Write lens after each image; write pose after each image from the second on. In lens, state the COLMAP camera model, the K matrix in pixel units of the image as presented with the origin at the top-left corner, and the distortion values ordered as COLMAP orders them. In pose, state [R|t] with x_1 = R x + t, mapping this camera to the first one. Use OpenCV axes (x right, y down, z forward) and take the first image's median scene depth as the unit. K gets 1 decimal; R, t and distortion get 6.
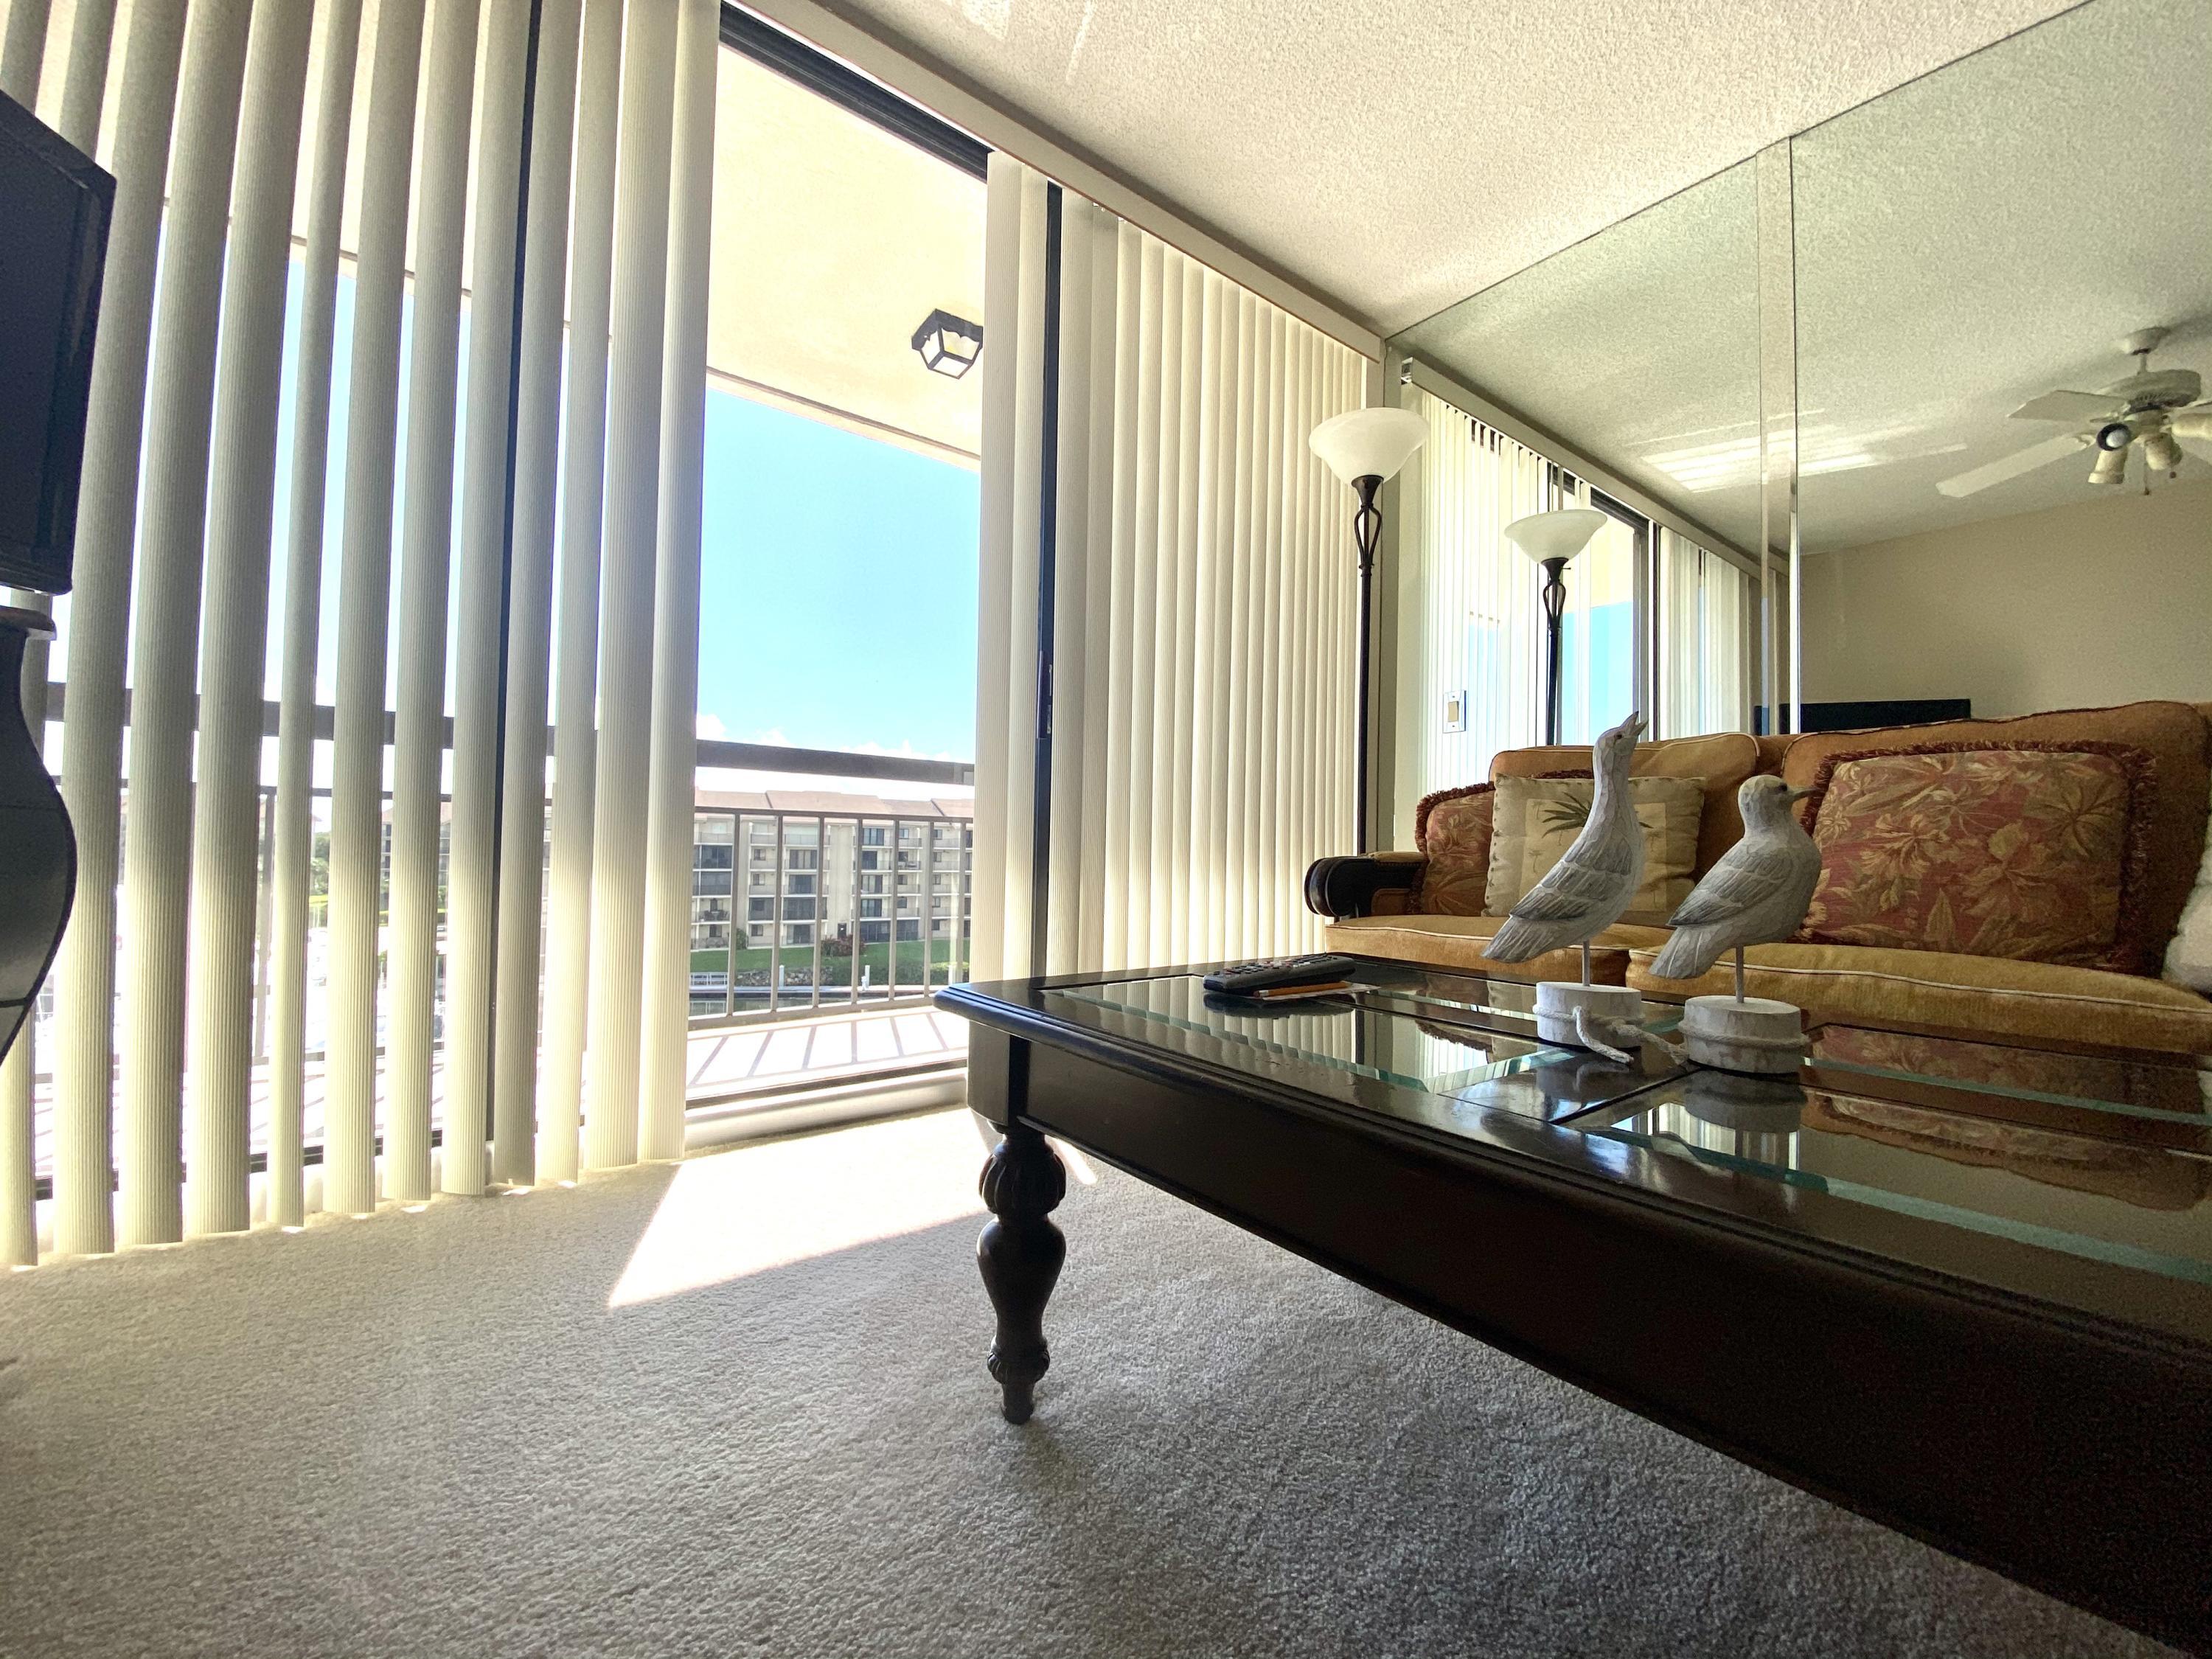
lens RADIAL K [[899.0, 0, 1100.9], [0, 899.0, 823.3], [0, 0, 1]] dist [0.034381, -0.027020]
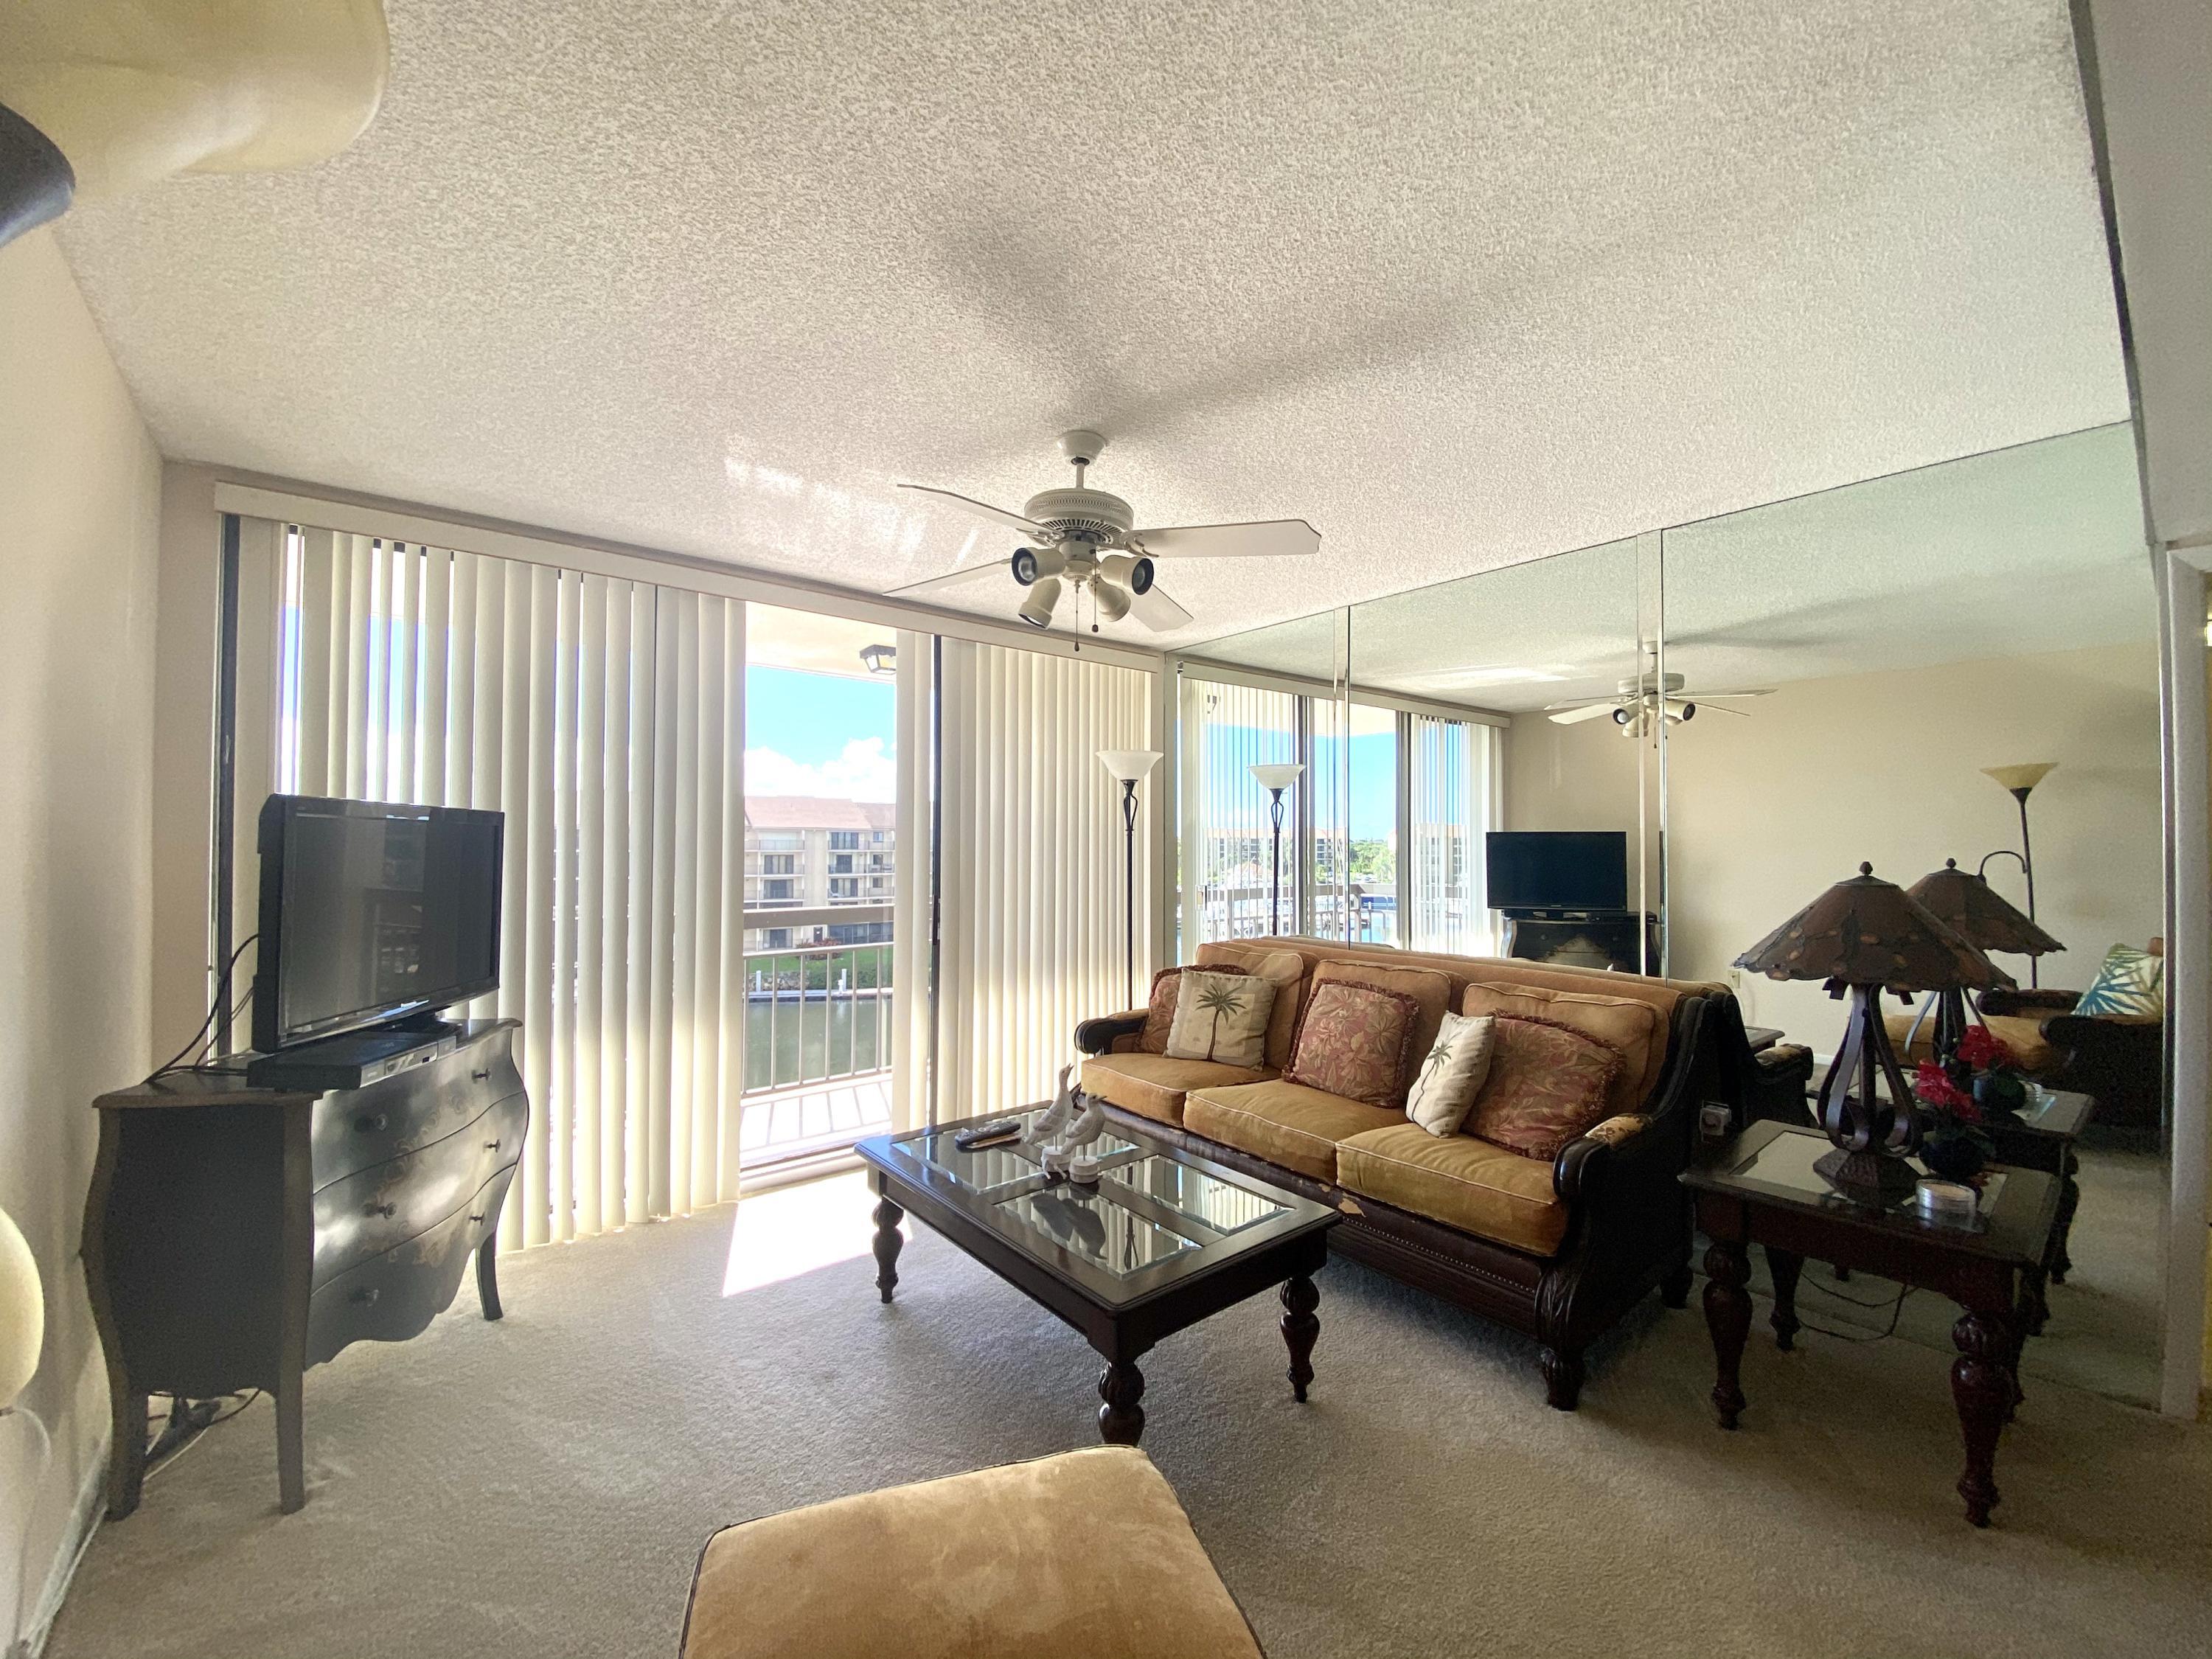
lens RADIAL K [[899.0, 0, 1100.9], [0, 899.0, 823.3], [0, 0, 1]] dist [0.034381, -0.027020]
pose [[0.999589, -0.012230, 0.025921, 0.205628], [0.012089, 0.999911, 0.005614, -0.322609], [-0.025987, -0.005298, 0.999648, -0.710063]]
